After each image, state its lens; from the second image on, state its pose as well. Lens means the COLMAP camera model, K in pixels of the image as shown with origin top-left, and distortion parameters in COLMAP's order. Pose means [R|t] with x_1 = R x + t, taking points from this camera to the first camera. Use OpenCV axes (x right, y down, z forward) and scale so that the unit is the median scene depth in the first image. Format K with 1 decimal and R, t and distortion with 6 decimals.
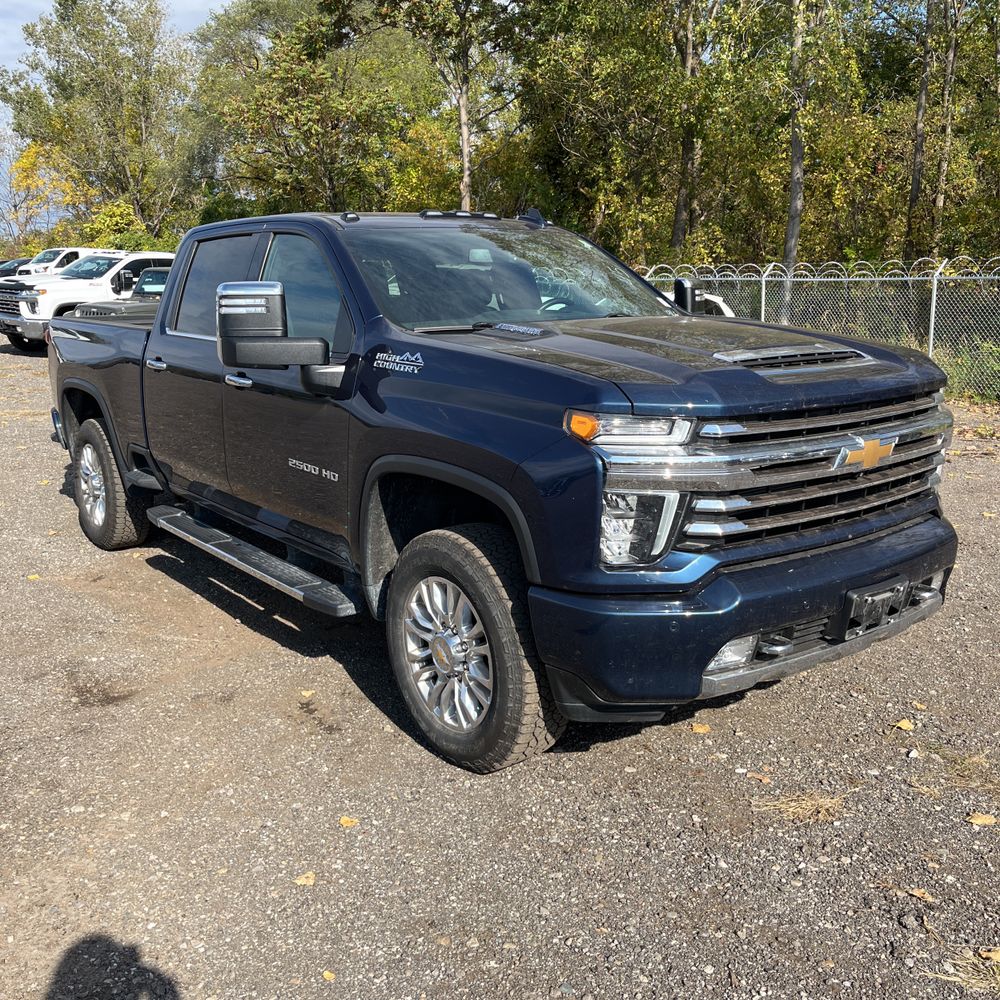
lens RADIAL K [[1021.4, 0, 516.9], [0, 1021.4, 499.1], [0, 0, 1]] dist [0.042892, -0.042682]
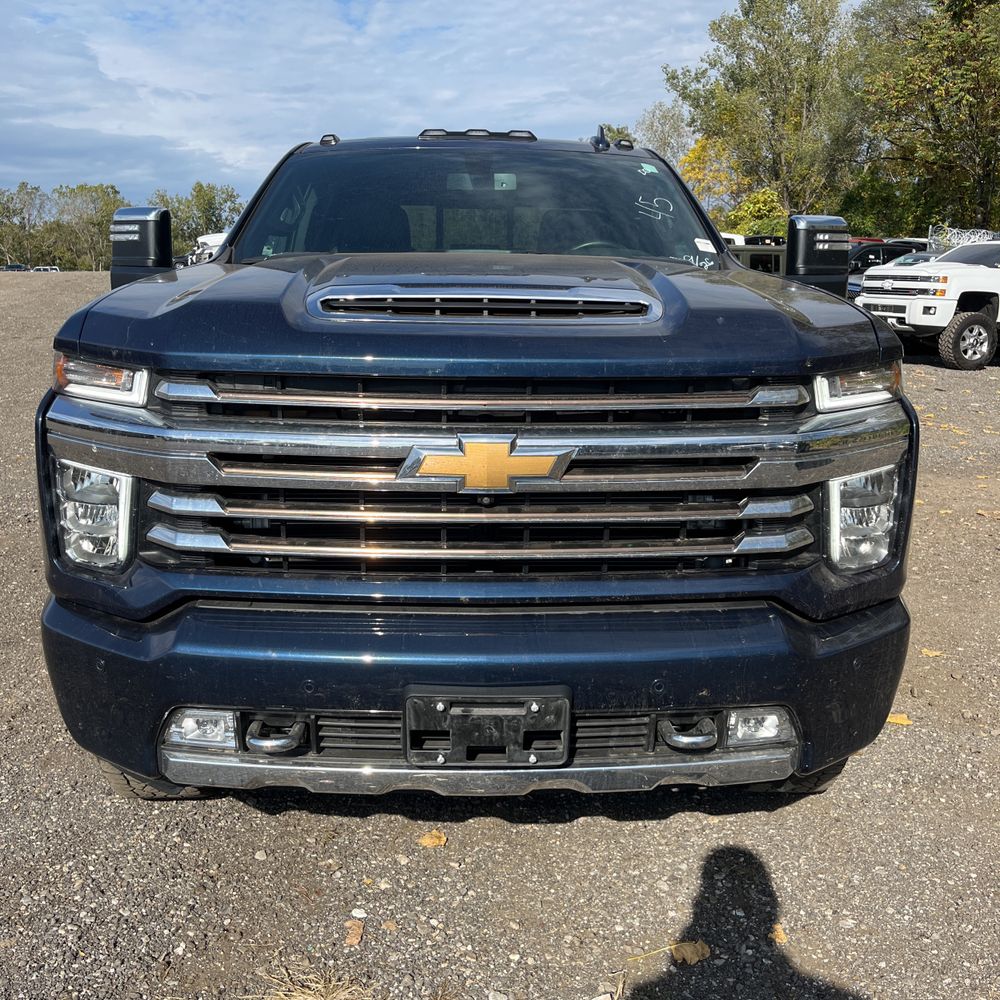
lens RADIAL K [[1021.4, 0, 516.9], [0, 1021.4, 499.1], [0, 0, 1]] dist [0.042892, -0.042682]
pose [[0.807879, 0.147142, -0.570685, 0.461378], [-0.141940, 0.988406, 0.053911, -0.039716], [0.572001, 0.037449, 0.819398, 0.351972]]
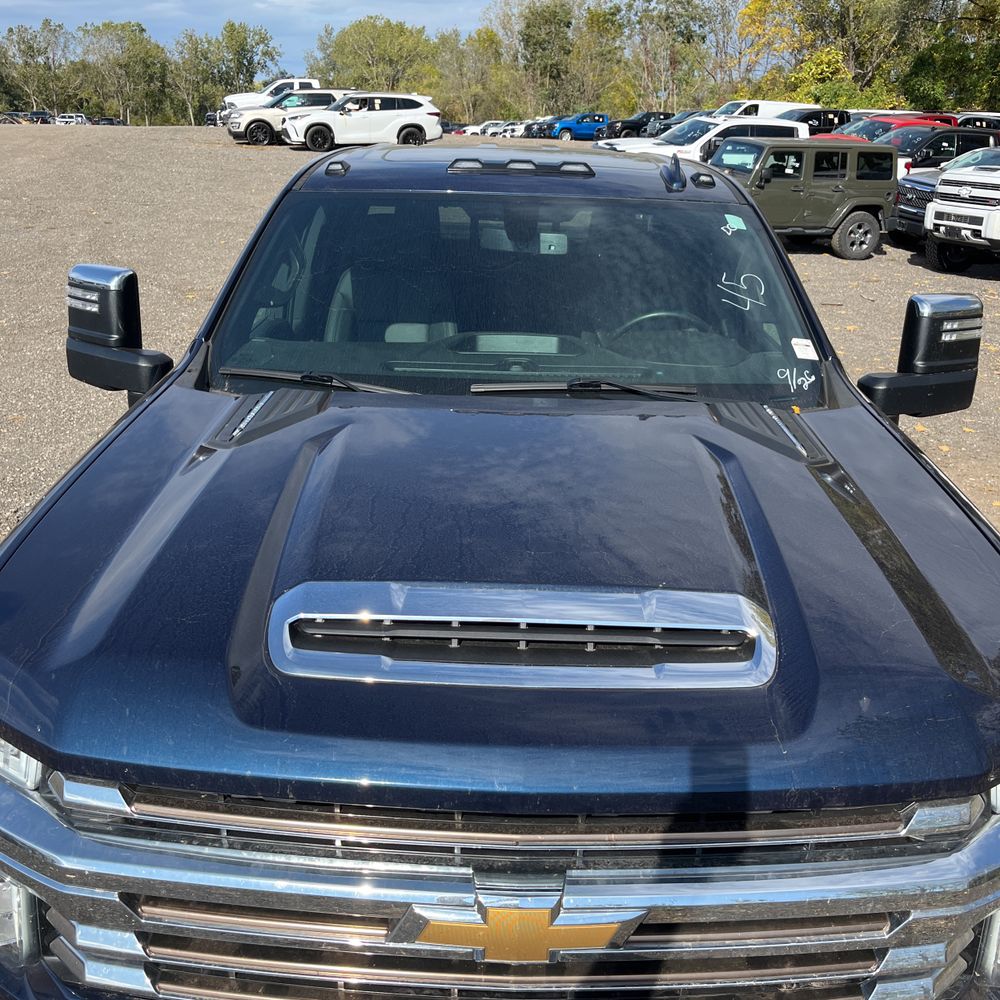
lens RADIAL K [[1021.4, 0, 516.9], [0, 1021.4, 499.1], [0, 0, 1]] dist [0.042892, -0.042682]
pose [[0.783817, 0.249929, -0.568478, 0.354094], [-0.170023, 0.966825, 0.190633, -0.191428], [0.597263, -0.052767, 0.800308, 0.452519]]
